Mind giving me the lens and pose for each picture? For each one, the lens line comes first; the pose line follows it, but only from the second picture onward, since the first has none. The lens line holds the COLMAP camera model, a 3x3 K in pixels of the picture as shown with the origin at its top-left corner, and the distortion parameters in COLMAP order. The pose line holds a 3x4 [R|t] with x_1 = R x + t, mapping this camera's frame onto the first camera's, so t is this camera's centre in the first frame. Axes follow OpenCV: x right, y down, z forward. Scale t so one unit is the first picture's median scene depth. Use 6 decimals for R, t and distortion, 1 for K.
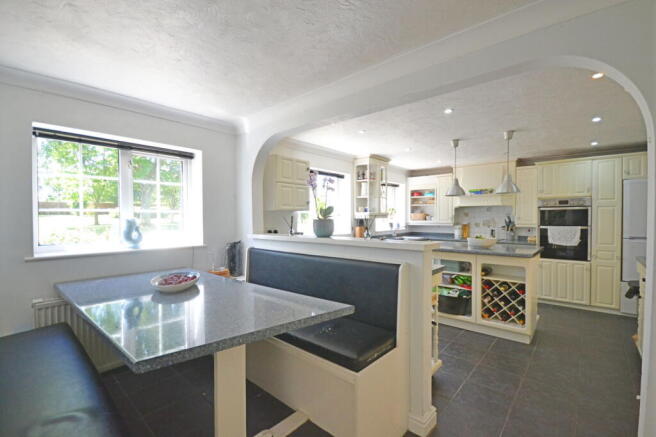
lens RADIAL K [[295.0, 0, 321.8], [0, 295.0, 220.2], [0, 0, 1]] dist [-0.016313, -0.003766]
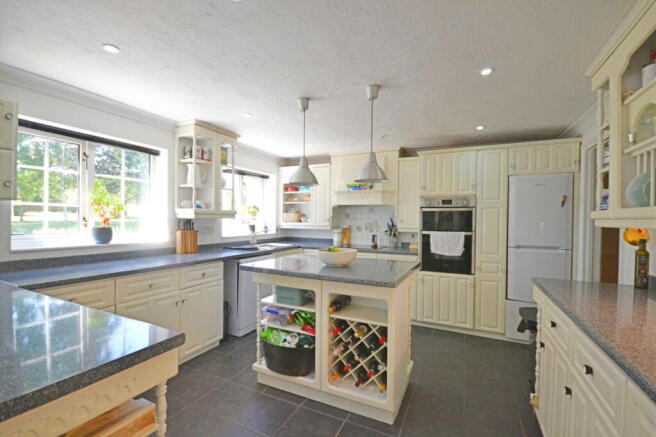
lens RADIAL K [[295.0, 0, 331.4], [0, 295.0, 219.8], [0, 0, 1]] dist [-0.016313, -0.003766]
pose [[0.954938, 0.013664, 0.296492, 0.274859], [-0.011960, 0.999900, -0.007560, -0.001594], [-0.296565, 0.003674, 0.955005, 0.306839]]
